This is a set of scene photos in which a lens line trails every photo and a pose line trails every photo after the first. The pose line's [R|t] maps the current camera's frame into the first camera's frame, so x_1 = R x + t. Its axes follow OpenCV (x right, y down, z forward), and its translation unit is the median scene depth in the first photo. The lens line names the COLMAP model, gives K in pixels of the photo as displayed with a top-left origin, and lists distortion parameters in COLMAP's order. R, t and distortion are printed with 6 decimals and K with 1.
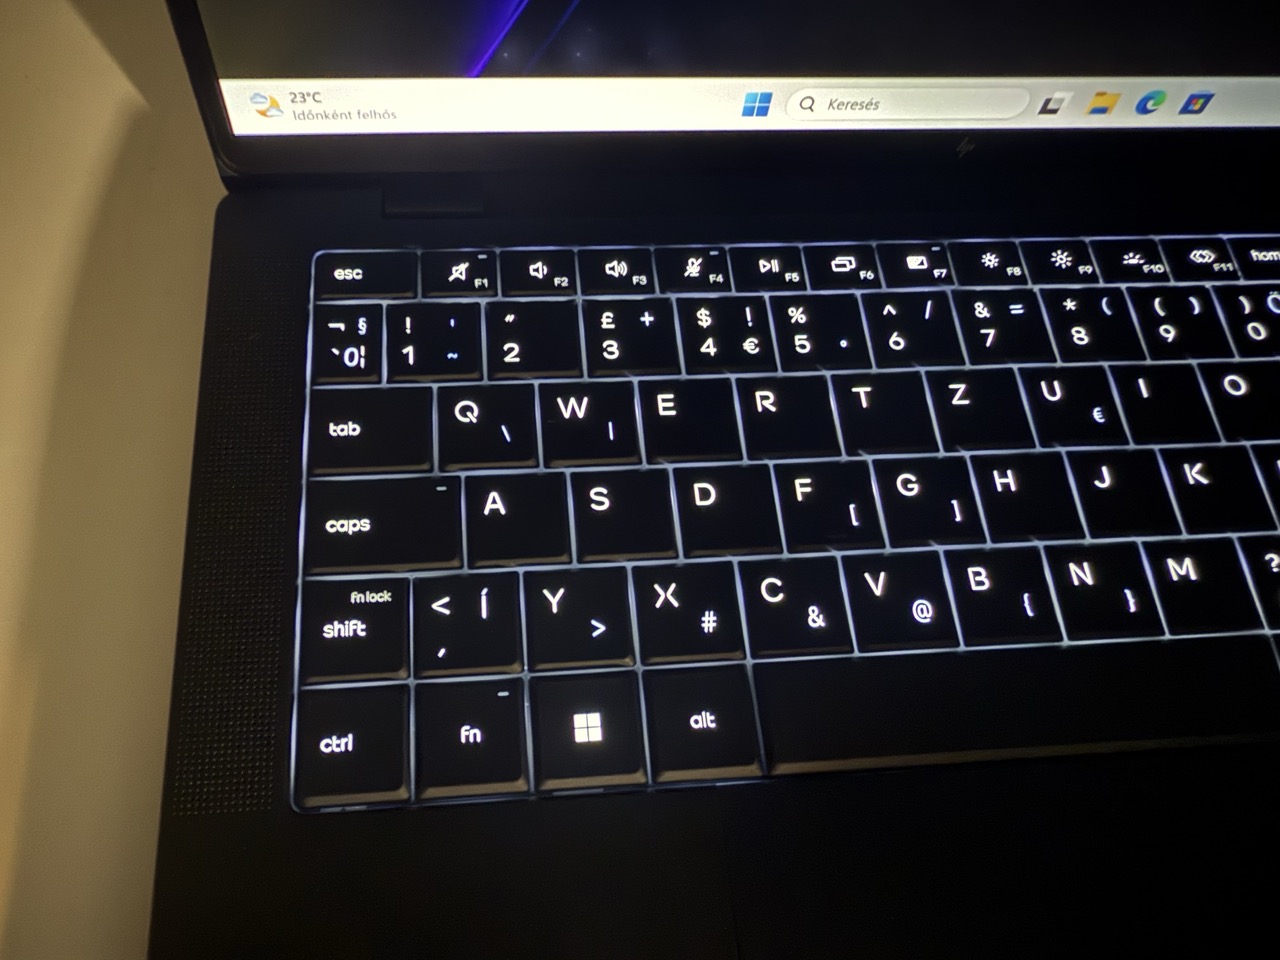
lens RADIAL K [[957.3, 0, 640.1], [0, 957.3, 452.5], [0, 0, 1]] dist [0.006612, 0.004523]
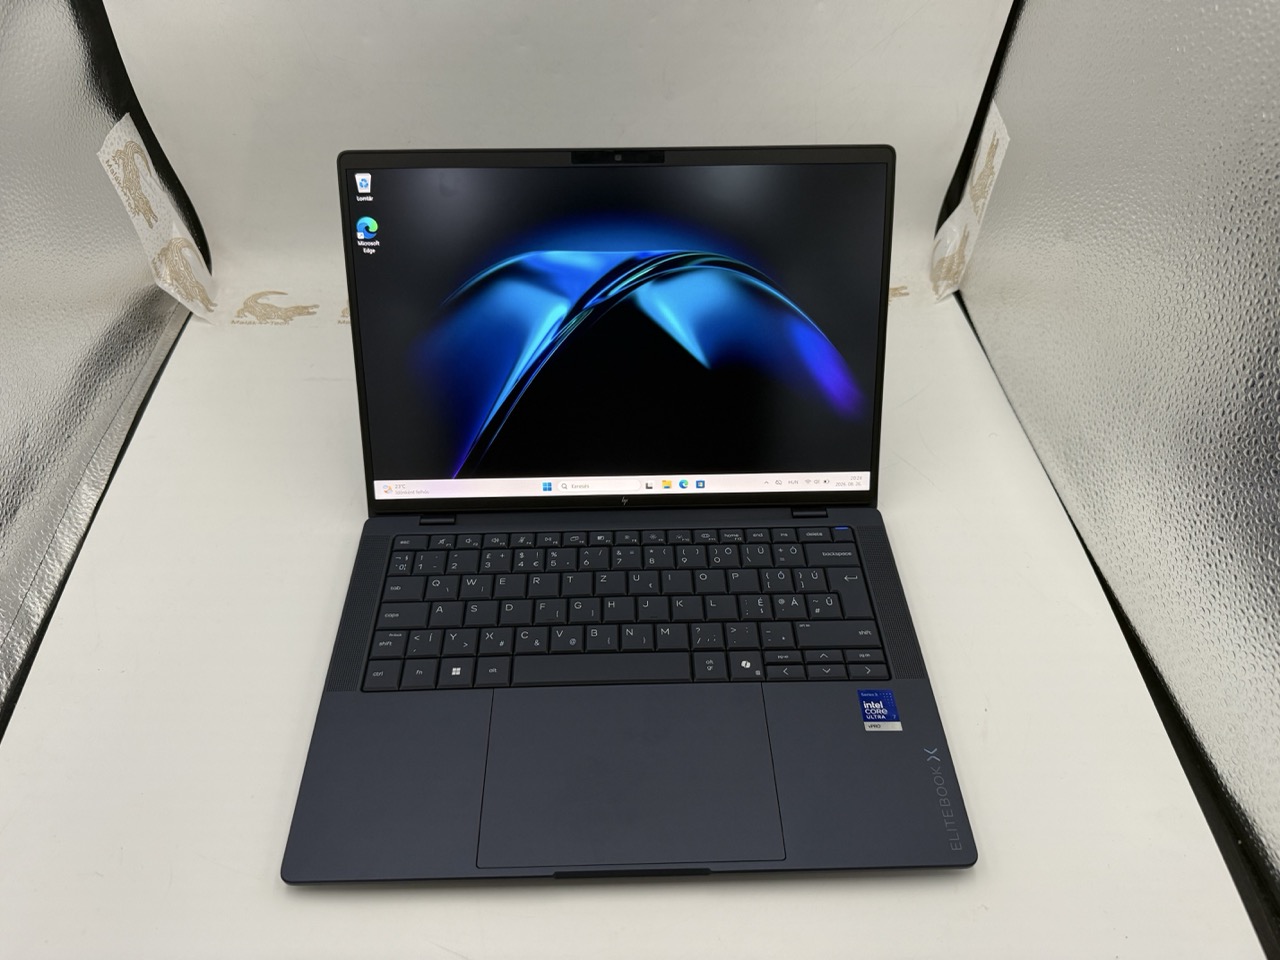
lens RADIAL K [[872.3, 0, 640.0], [0, 872.3, 480.0], [0, 0, 1]] dist [0.132844, 0.000007]
pose [[0.995127, -0.017234, -0.097088, 0.668746], [-0.018563, 0.934262, -0.356103, 0.573321], [0.096843, 0.356170, 0.929389, -1.490715]]
